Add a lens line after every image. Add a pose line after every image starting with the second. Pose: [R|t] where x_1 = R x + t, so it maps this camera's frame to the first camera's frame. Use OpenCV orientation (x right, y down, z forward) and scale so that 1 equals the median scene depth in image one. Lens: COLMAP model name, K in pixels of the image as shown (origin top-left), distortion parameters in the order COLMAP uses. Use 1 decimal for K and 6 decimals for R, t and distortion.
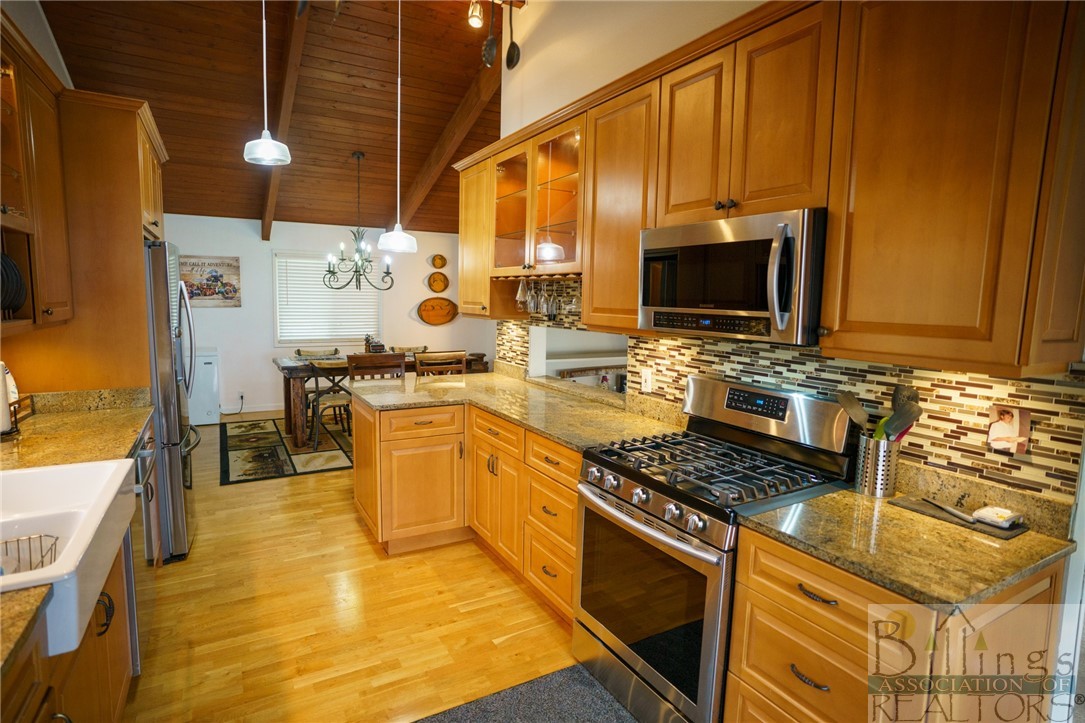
lens RADIAL K [[562.2, 0, 508.6], [0, 562.2, 325.2], [0, 0, 1]] dist [-0.049377, 0.019461]
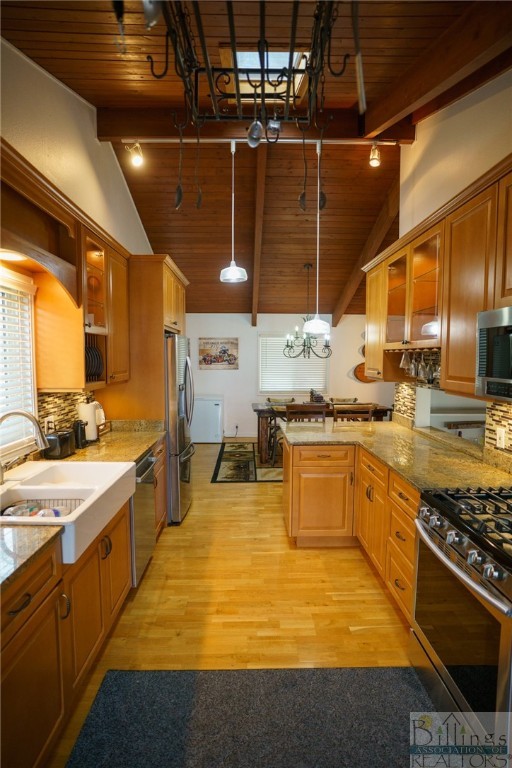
lens RADIAL K [[397.9, 0, 247.2], [0, 397.9, 361.8], [0, 0, 1]] dist [-0.049377, 0.019461]
pose [[0.884118, -0.010431, -0.467148, 0.145882], [-0.009440, 0.999148, -0.040176, -0.019582], [0.467169, 0.039930, 0.883266, 0.027004]]
